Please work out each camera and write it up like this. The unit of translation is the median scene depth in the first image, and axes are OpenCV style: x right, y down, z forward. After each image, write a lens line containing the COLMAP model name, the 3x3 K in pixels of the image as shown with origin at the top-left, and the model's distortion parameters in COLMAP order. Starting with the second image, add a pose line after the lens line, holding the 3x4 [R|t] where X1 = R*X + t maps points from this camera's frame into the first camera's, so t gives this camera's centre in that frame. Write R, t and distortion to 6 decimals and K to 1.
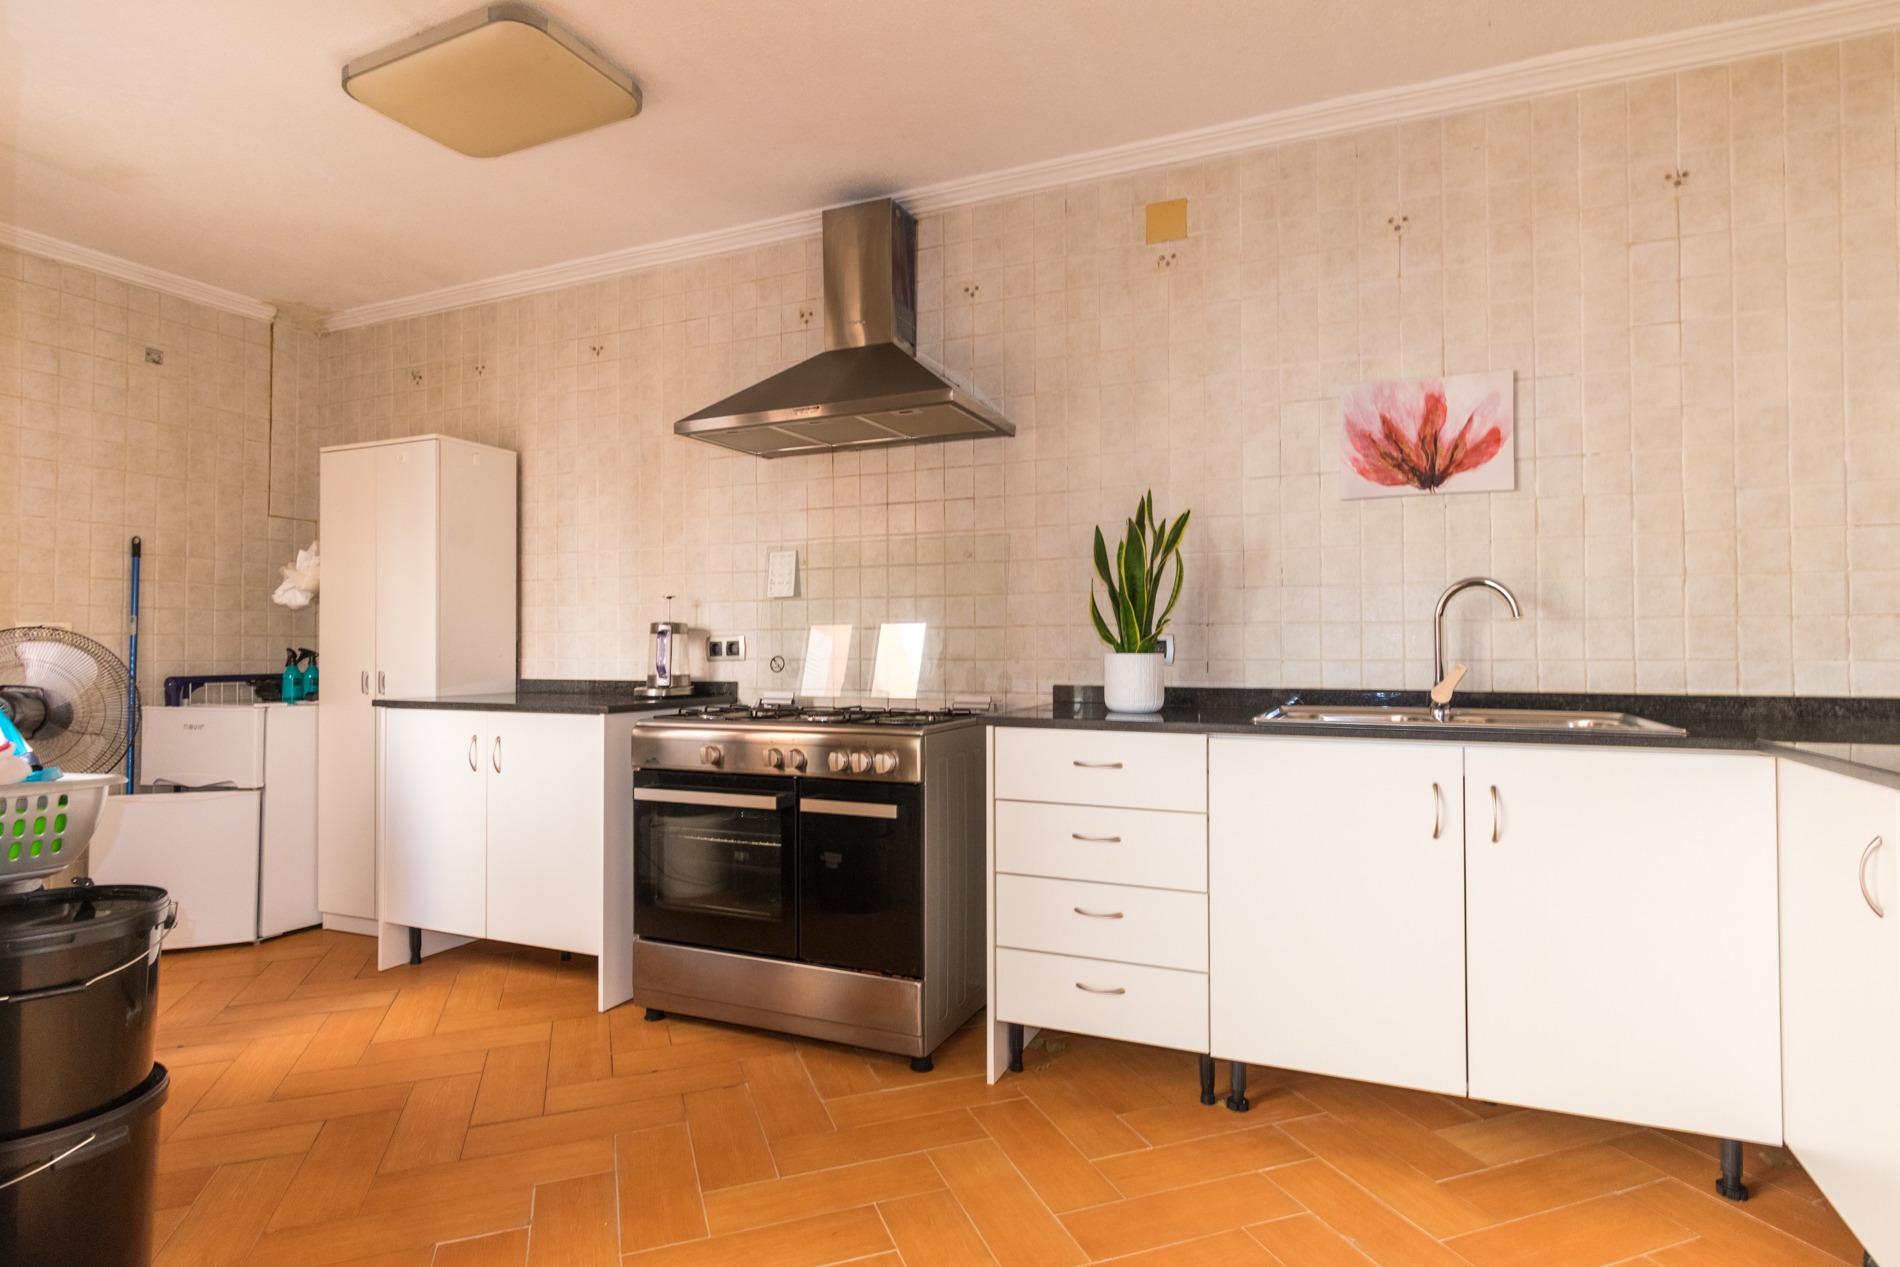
lens RADIAL K [[980.8, 0, 950.0], [0, 980.8, 633.5], [0, 0, 1]] dist [0.001429, 0.000536]
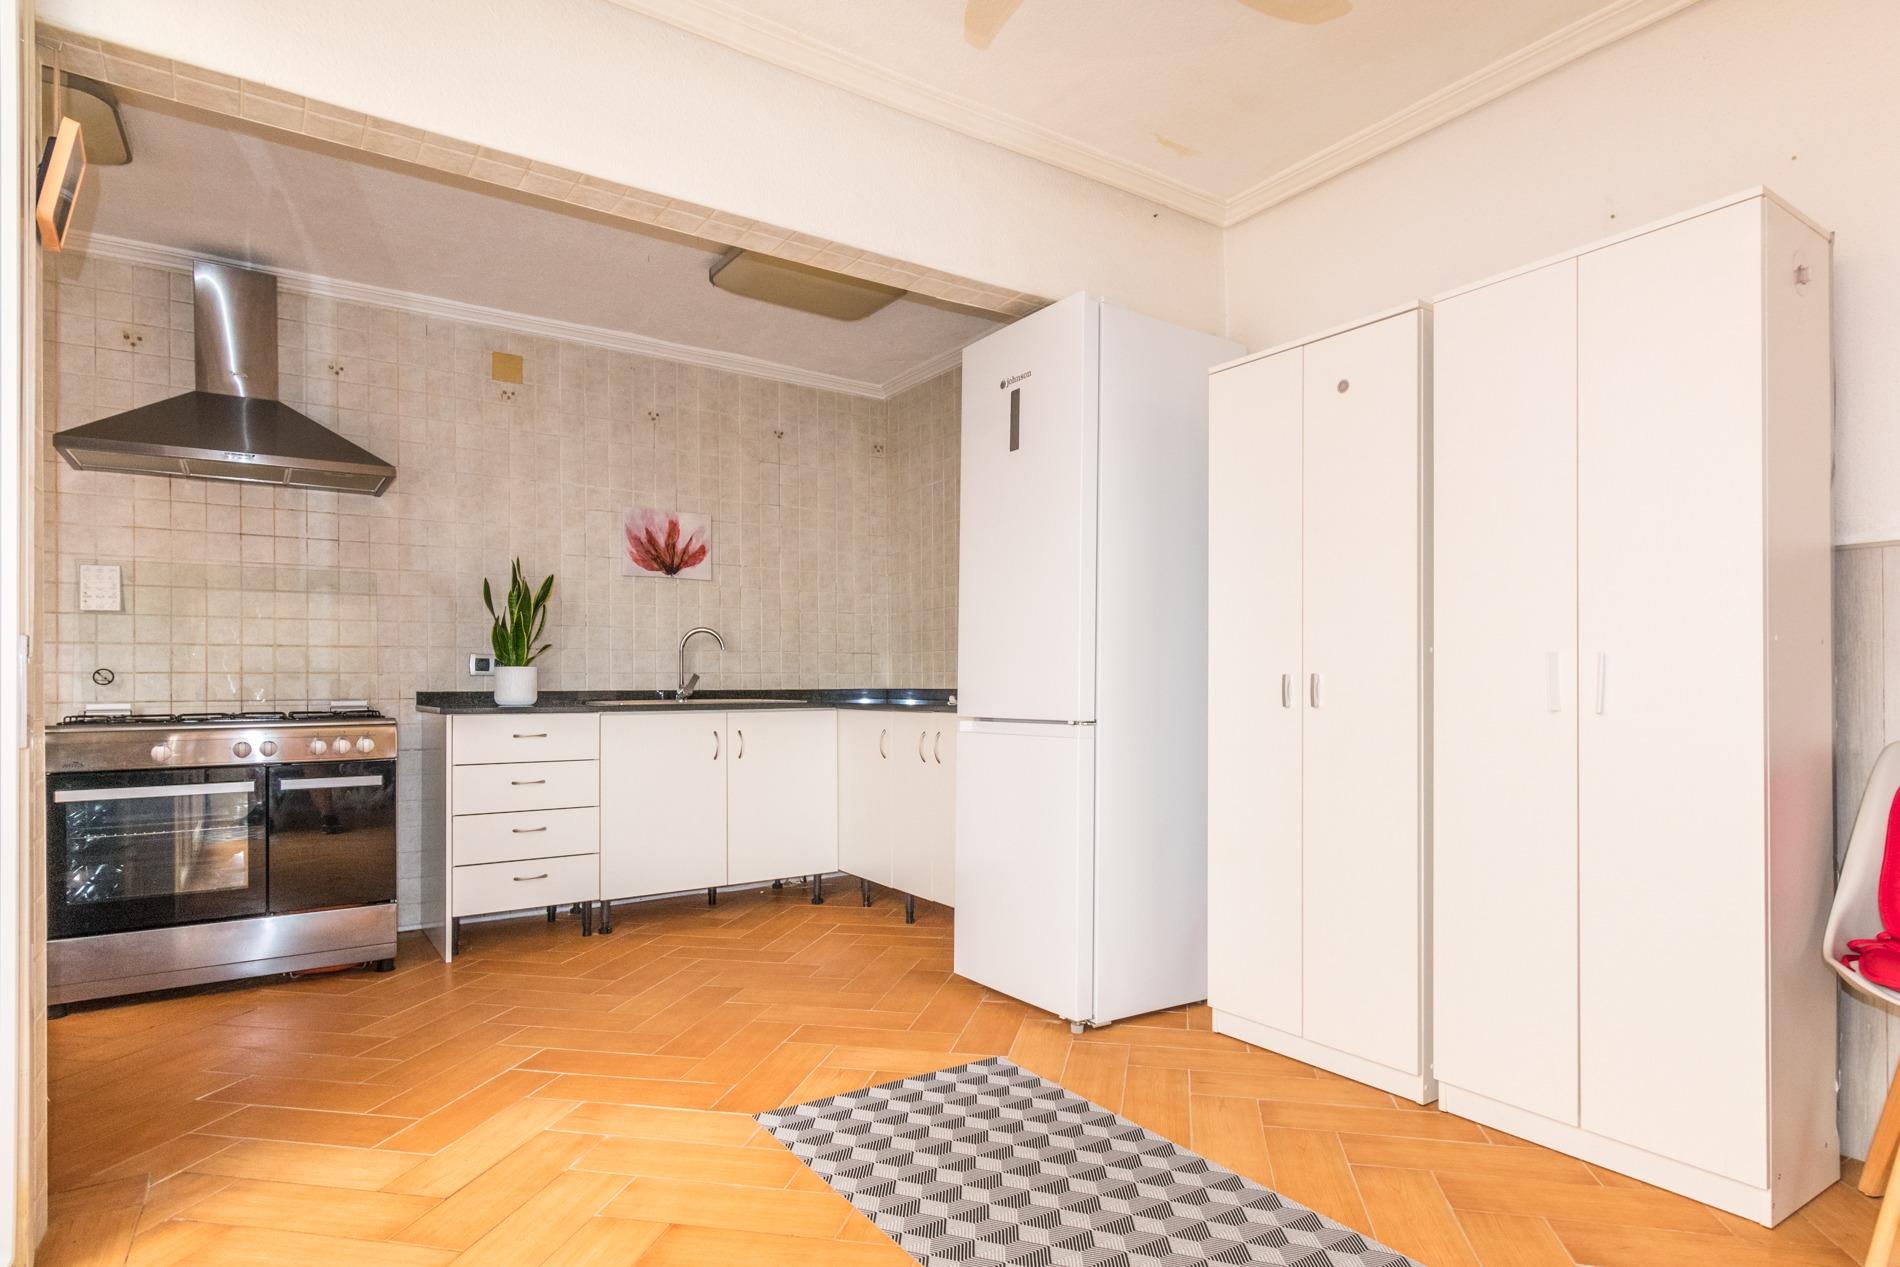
lens RADIAL K [[1050.1, 0, 971.7], [0, 1050.1, 680.0], [0, 0, 1]] dist [-0.000610, -0.000226]
pose [[0.521079, 0.003176, 0.853503, -0.824272], [-0.009556, 0.999952, 0.002113, 0.030601], [-0.853455, -0.009257, 0.521084, -0.431773]]
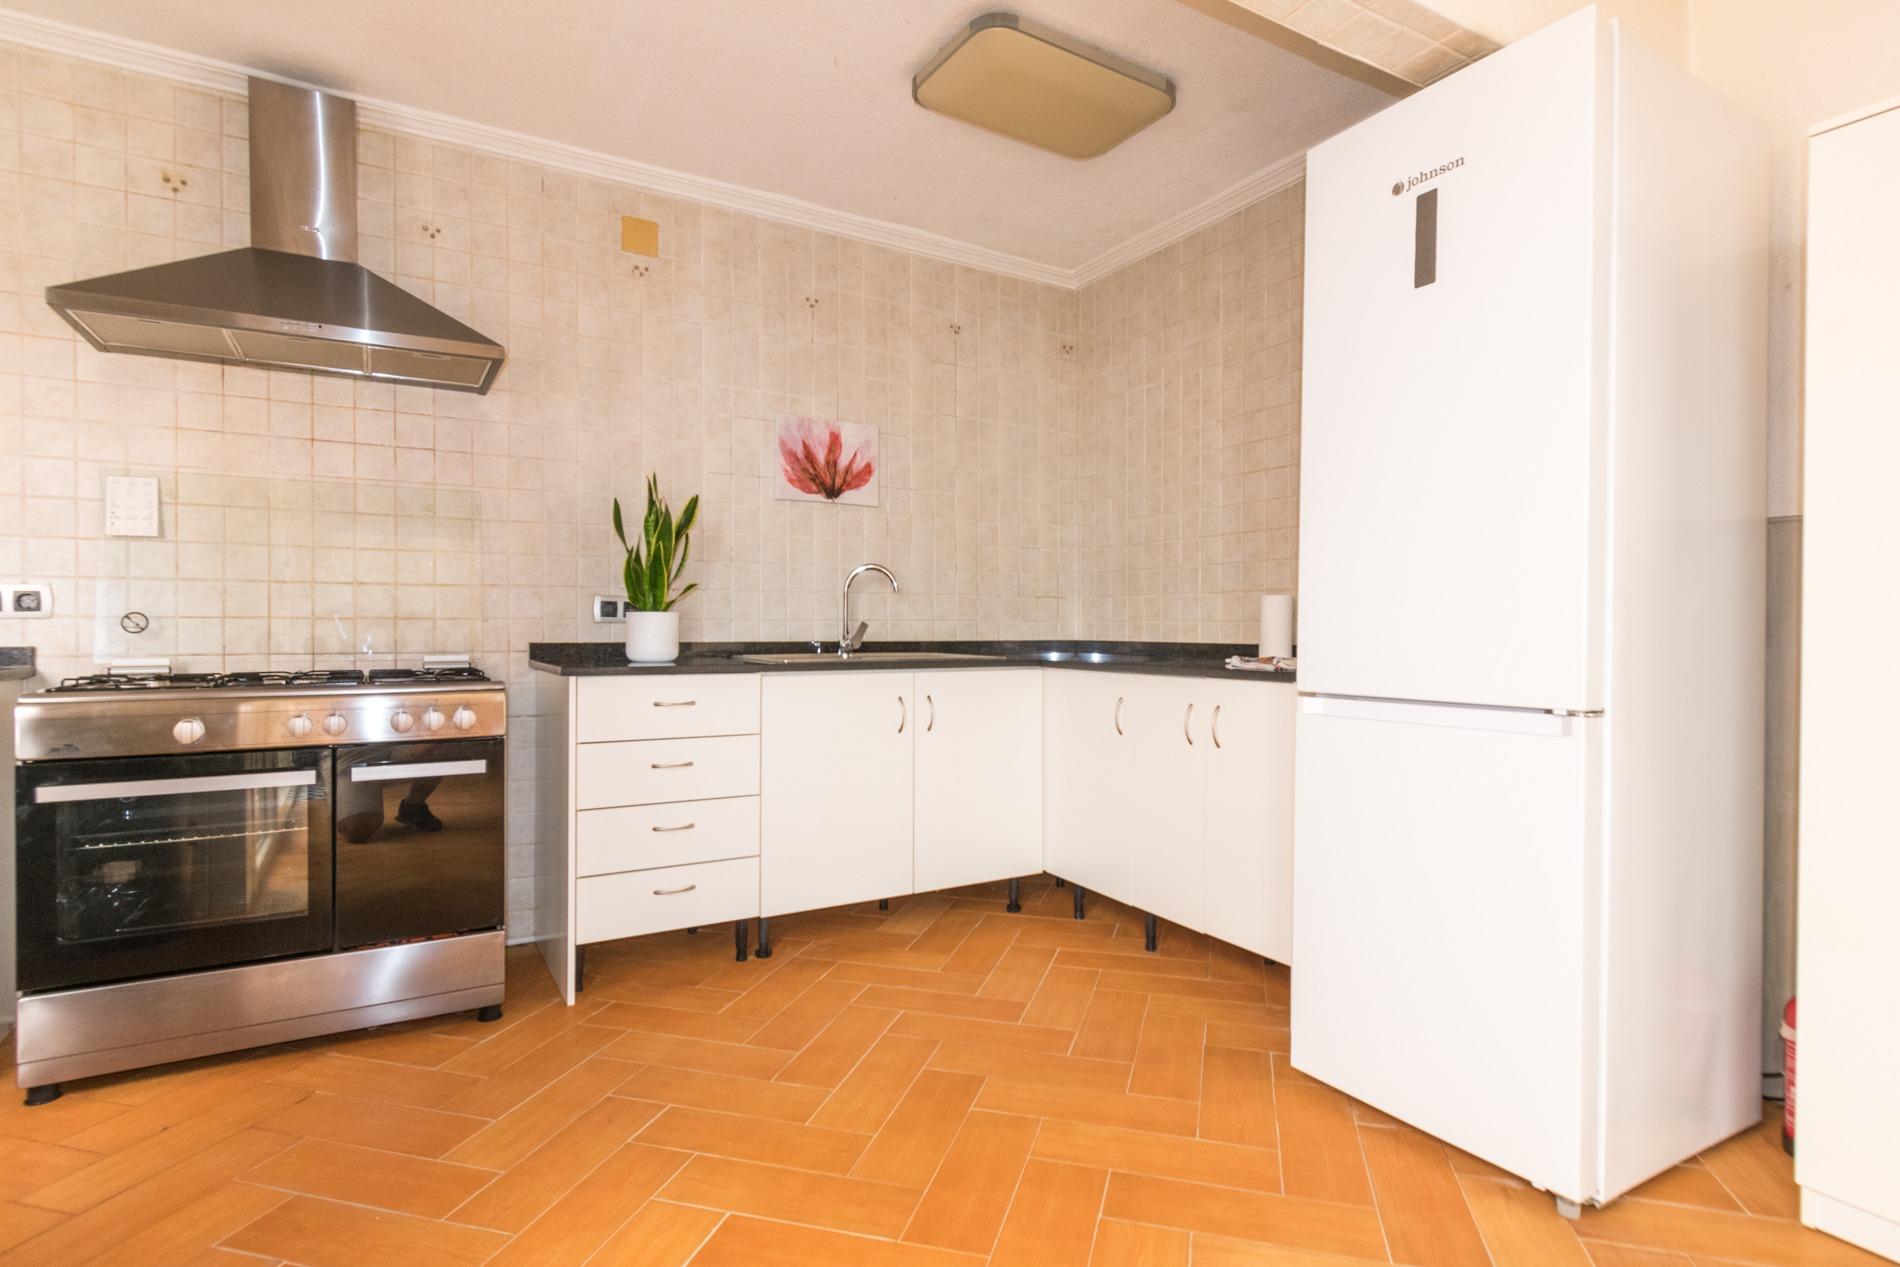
lens RADIAL K [[980.8, 0, 950.0], [0, 980.8, 633.5], [0, 0, 1]] dist [0.001429, 0.000536]
pose [[0.583237, -0.002340, 0.812298, -0.559733], [-0.016736, 0.999749, 0.014897, 0.022566], [-0.812129, -0.022283, 0.583052, 0.031395]]
